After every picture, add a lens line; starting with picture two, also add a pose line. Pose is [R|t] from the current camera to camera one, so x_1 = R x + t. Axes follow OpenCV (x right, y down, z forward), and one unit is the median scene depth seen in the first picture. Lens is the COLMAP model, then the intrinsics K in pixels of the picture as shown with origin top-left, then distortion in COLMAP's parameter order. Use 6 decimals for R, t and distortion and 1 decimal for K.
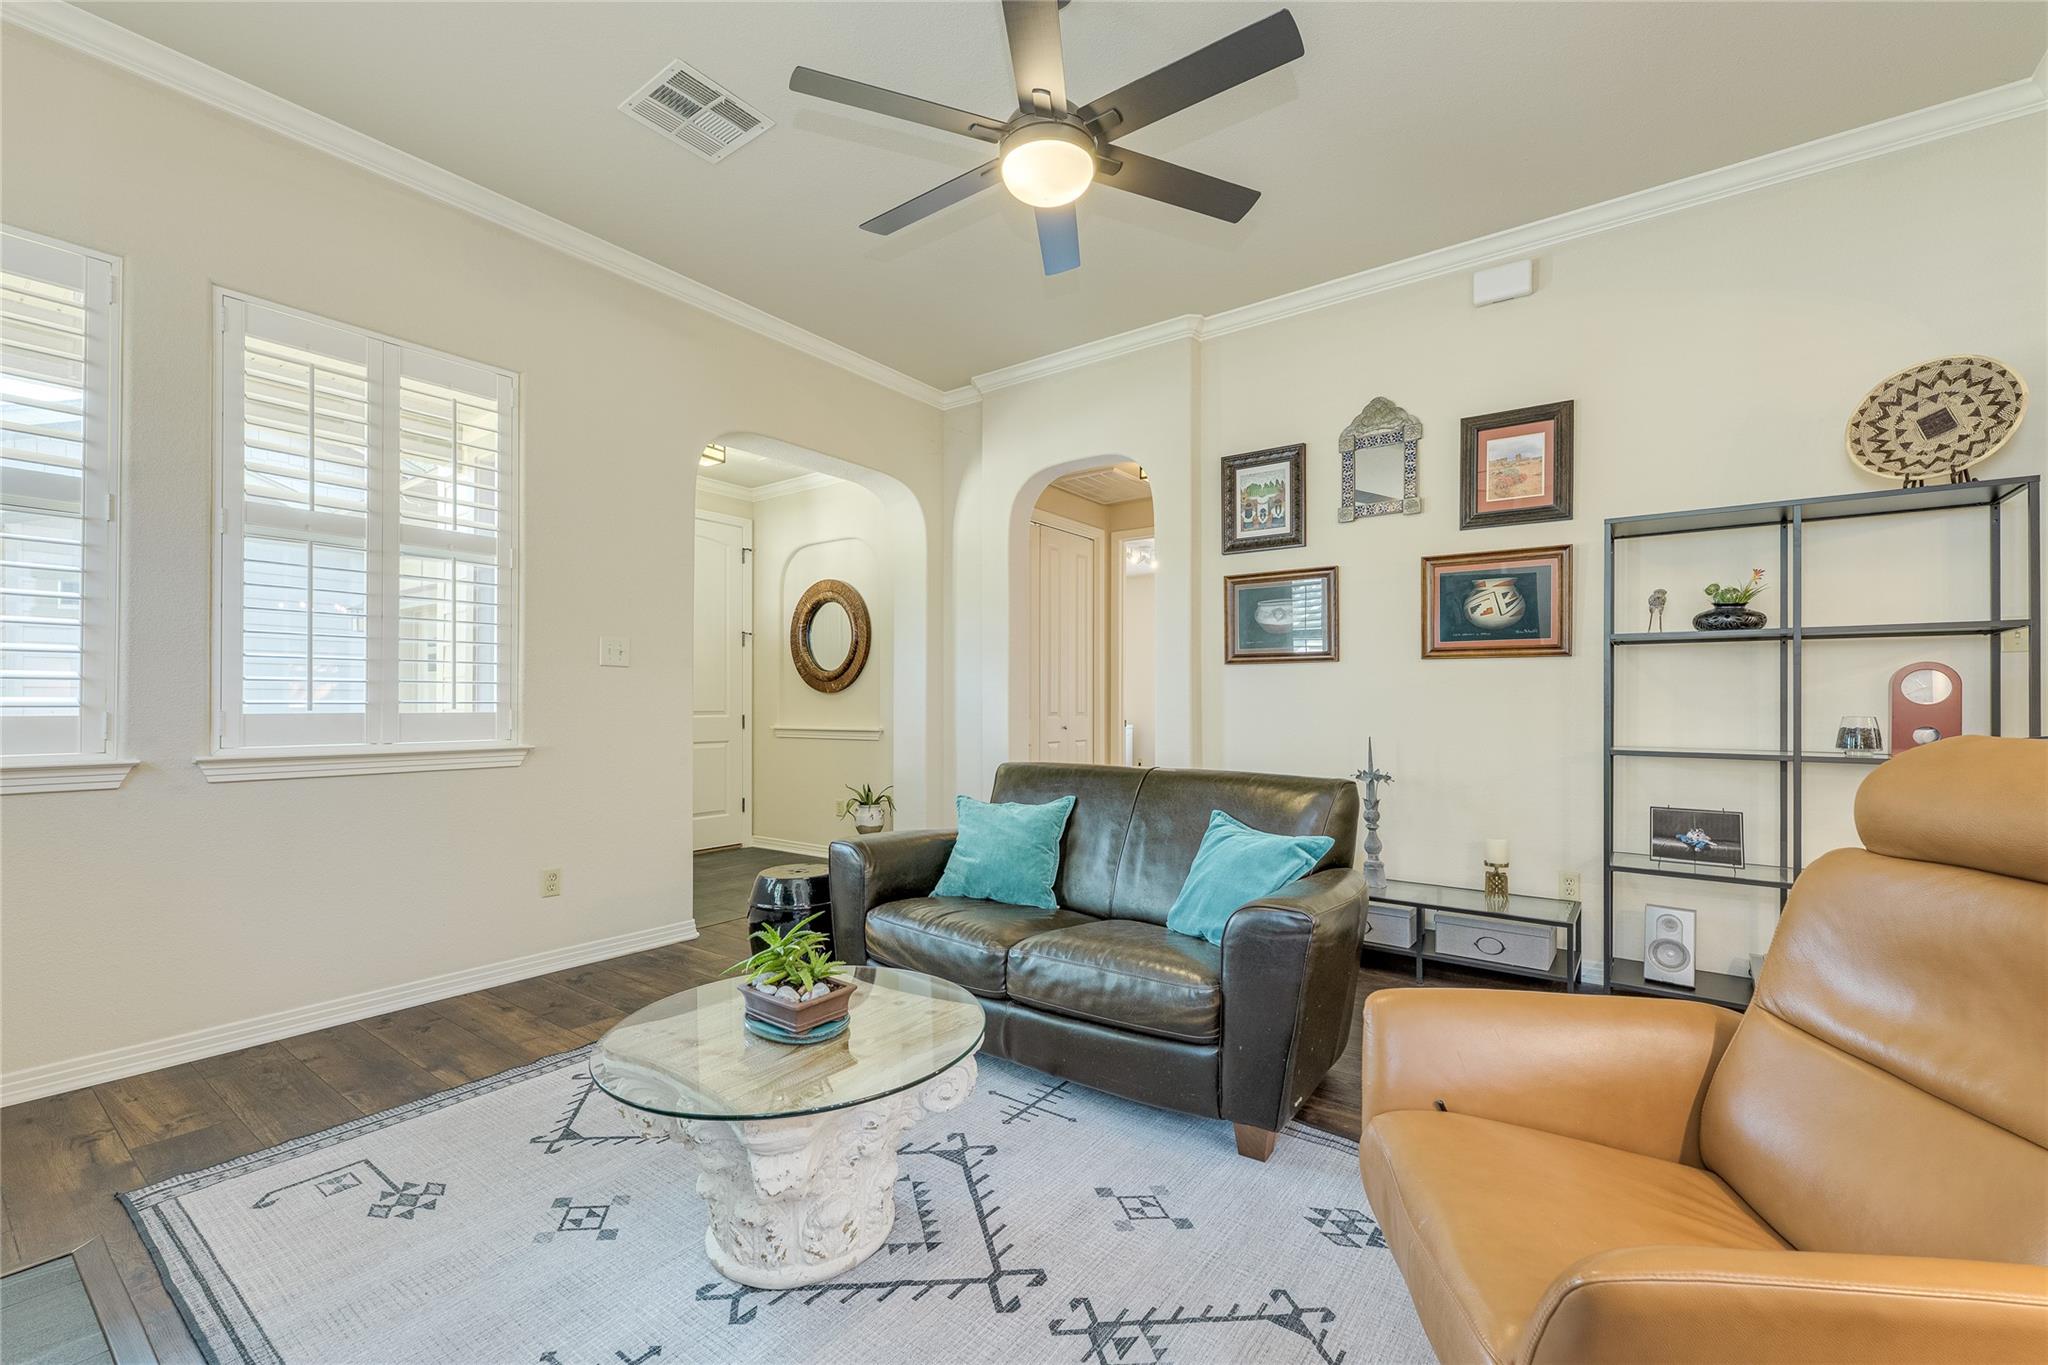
lens RADIAL K [[808.7, 0, 1021.9], [0, 808.7, 693.8], [0, 0, 1]] dist [0.000728, 0.000106]
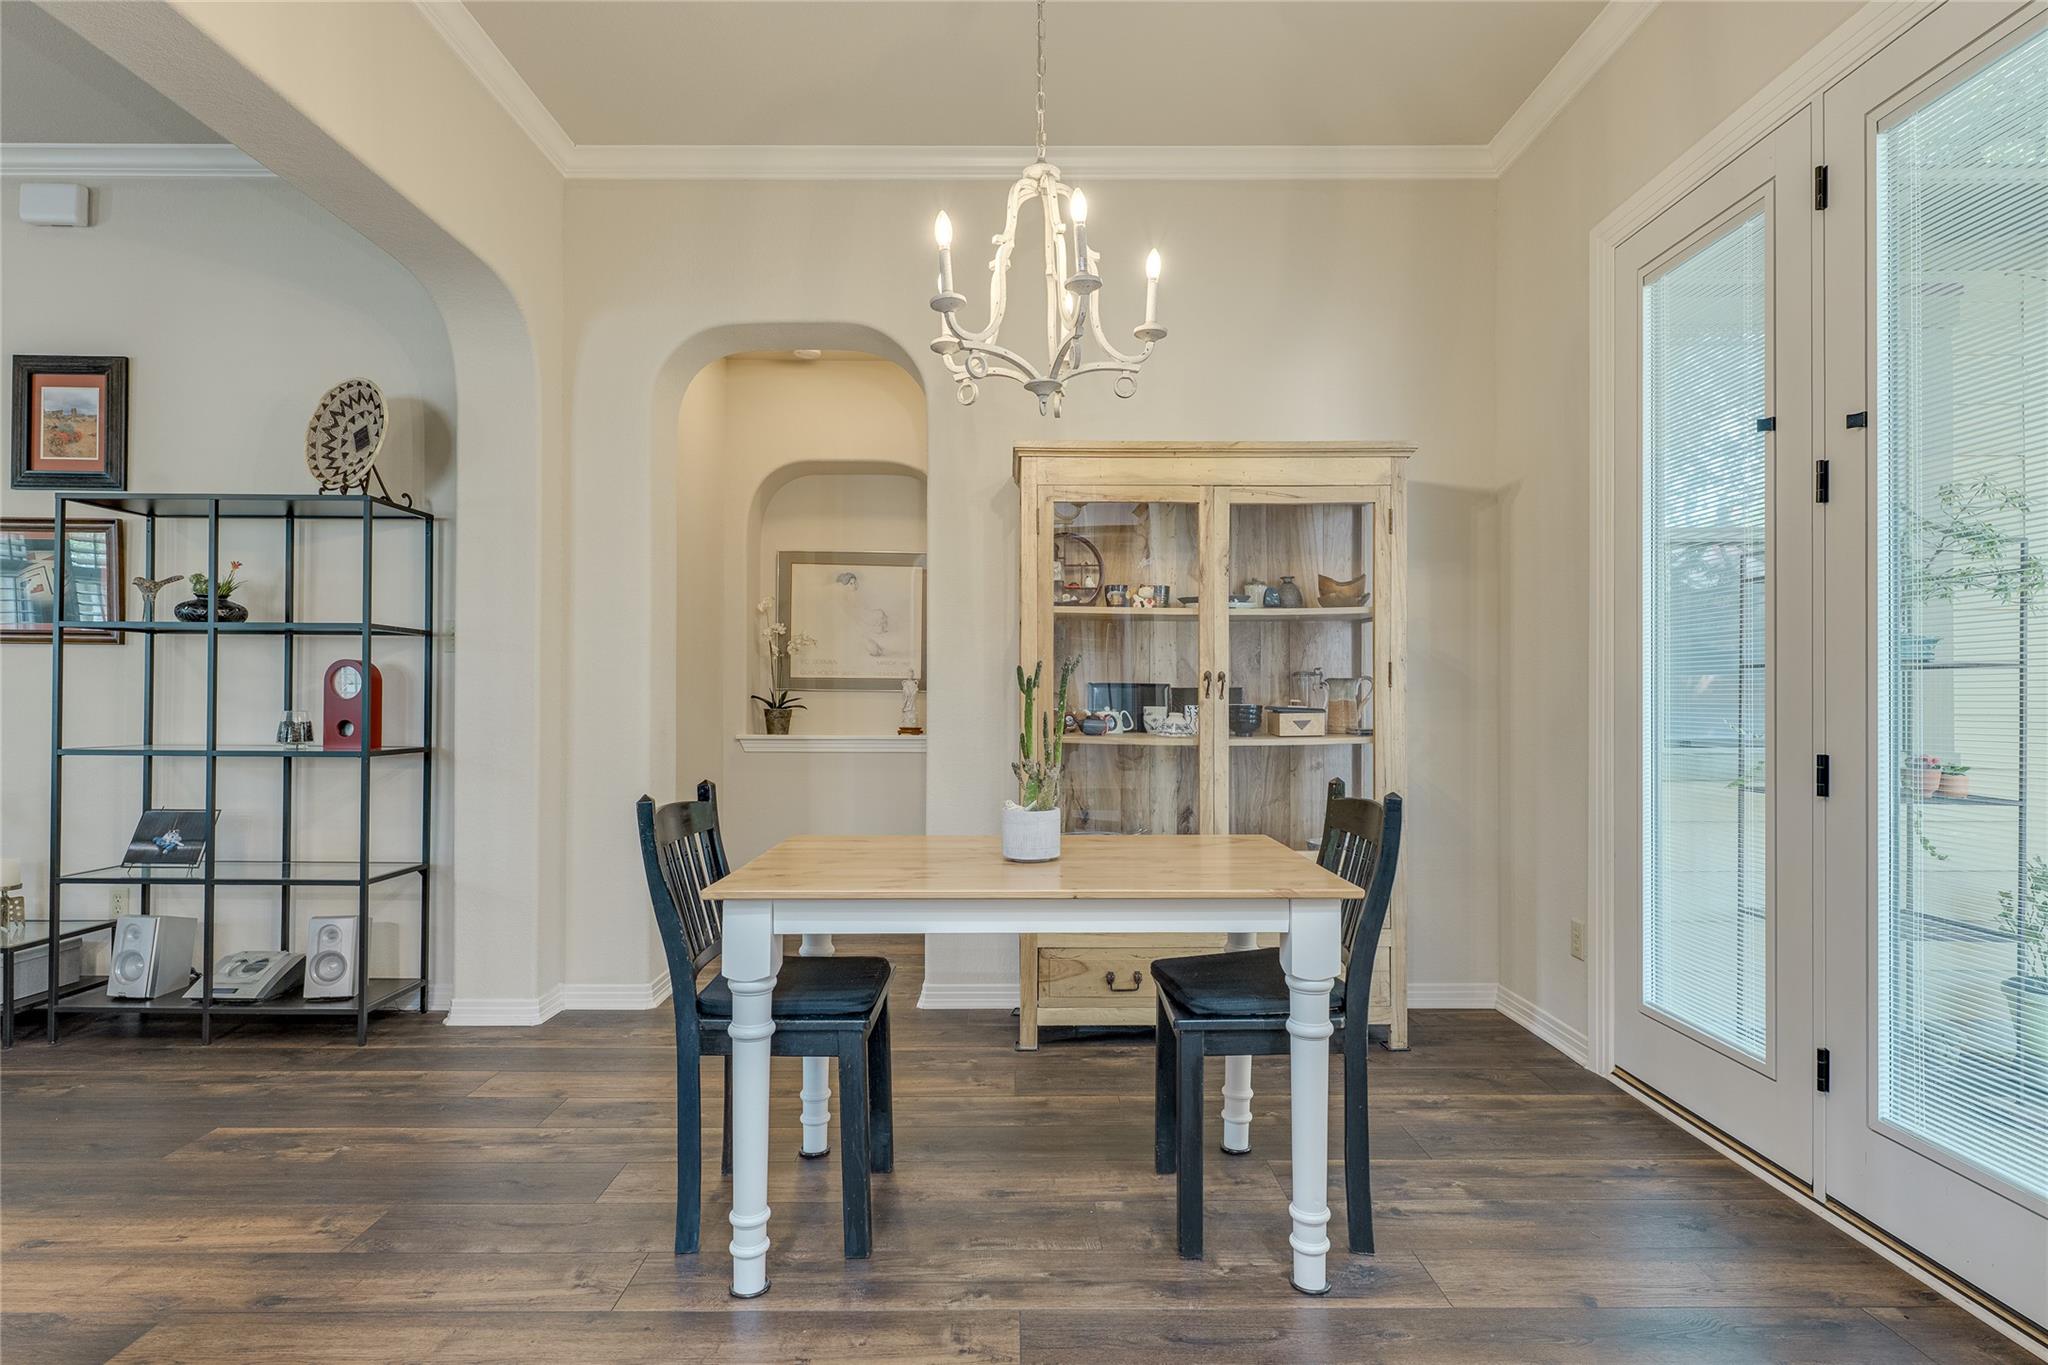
lens RADIAL K [[1069.7, 0, 1017.7], [0, 1069.7, 688.8], [0, 0, 1]] dist [-0.000661, -0.001164]
pose [[0.819466, 0.012479, 0.572992, 0.927239], [-0.010402, 0.999922, -0.006900, -0.000399], [-0.573033, -0.000306, 0.819532, -0.595363]]
